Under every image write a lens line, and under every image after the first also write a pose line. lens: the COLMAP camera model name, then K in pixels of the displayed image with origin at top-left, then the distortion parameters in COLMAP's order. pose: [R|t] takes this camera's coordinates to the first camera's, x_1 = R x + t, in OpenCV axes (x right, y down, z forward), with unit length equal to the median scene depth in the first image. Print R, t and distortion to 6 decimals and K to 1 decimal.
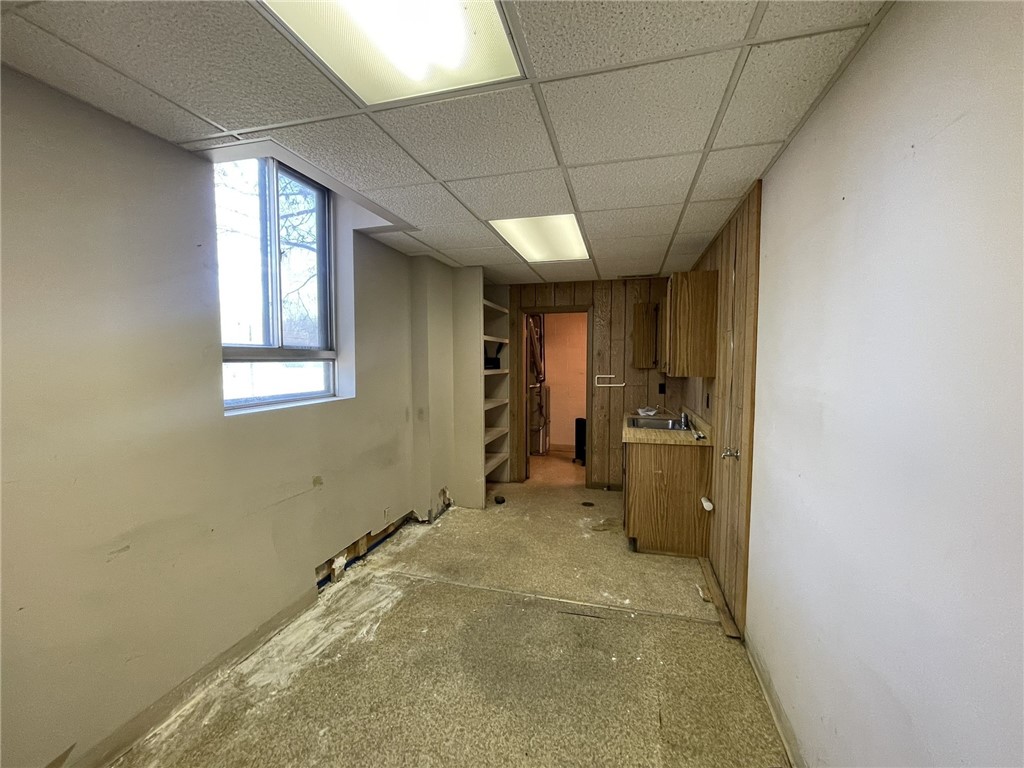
lens RADIAL K [[411.1, 0, 510.6], [0, 411.1, 385.1], [0, 0, 1]] dist [-0.001364, -0.000012]
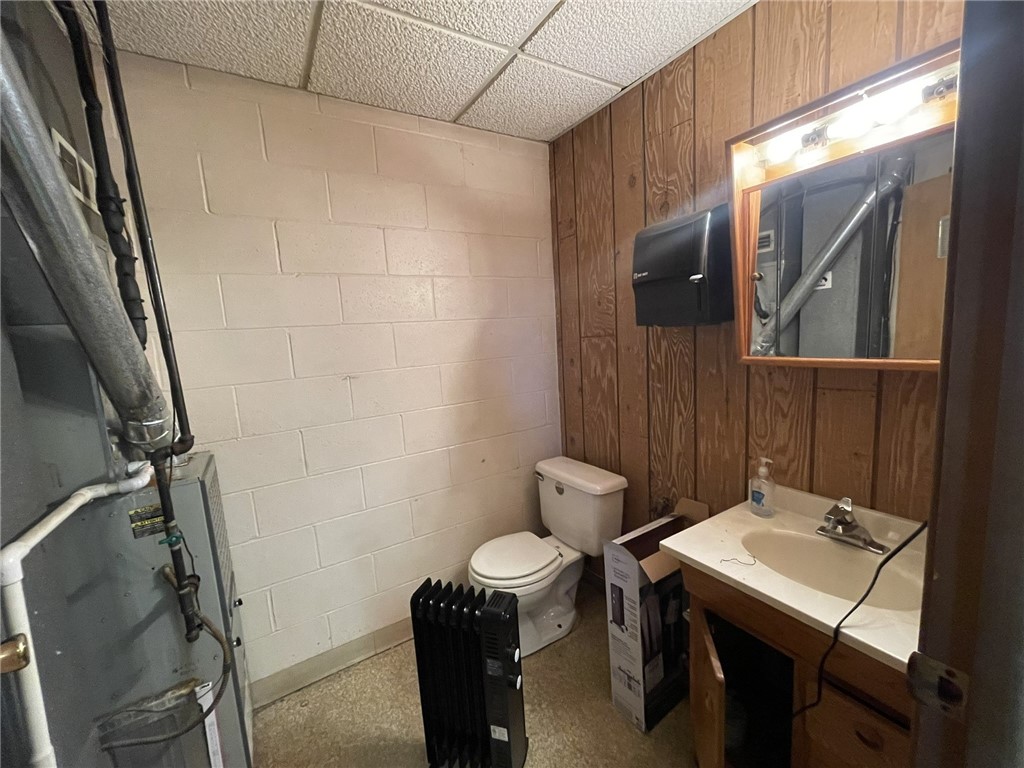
lens RADIAL K [[411.1, 0, 510.6], [0, 411.1, 385.1], [0, 0, 1]] dist [-0.001364, -0.000012]
pose [[0.680486, -0.133518, 0.720494, 0.053455], [0.102749, 0.990931, 0.086590, -0.036649], [-0.725521, 0.015107, 0.688034, 0.770459]]
